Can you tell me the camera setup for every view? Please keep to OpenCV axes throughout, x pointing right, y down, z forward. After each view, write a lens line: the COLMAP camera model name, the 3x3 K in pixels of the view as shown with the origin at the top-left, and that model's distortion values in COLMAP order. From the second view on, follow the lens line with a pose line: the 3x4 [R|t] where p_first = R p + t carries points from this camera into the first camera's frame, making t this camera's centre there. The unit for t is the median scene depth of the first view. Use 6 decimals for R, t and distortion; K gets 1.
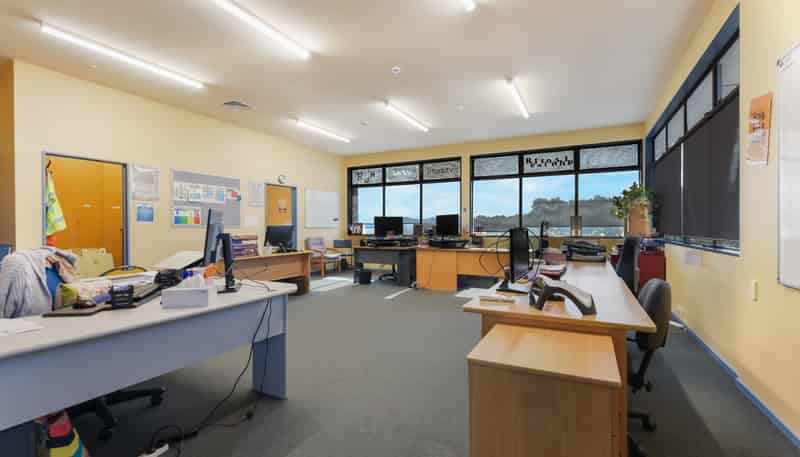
lens RADIAL K [[348.2, 0, 402.2], [0, 348.2, 231.9], [0, 0, 1]] dist [0.000342, 0.000044]
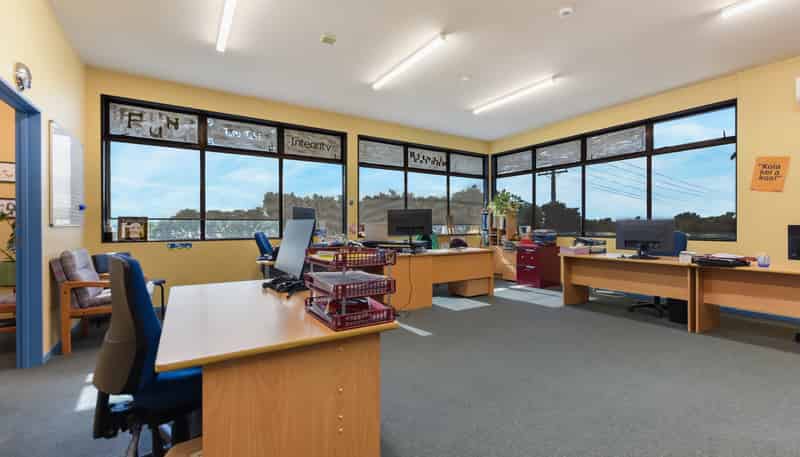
lens RADIAL K [[348.2, 0, 403.1], [0, 348.2, 224.1], [0, 0, 1]] dist [0.000342, 0.000044]
pose [[0.489675, -0.004971, 0.871891, -0.465159], [0.000589, 0.999985, 0.005371, -0.021714], [-0.871905, -0.002117, 0.489670, 0.555941]]
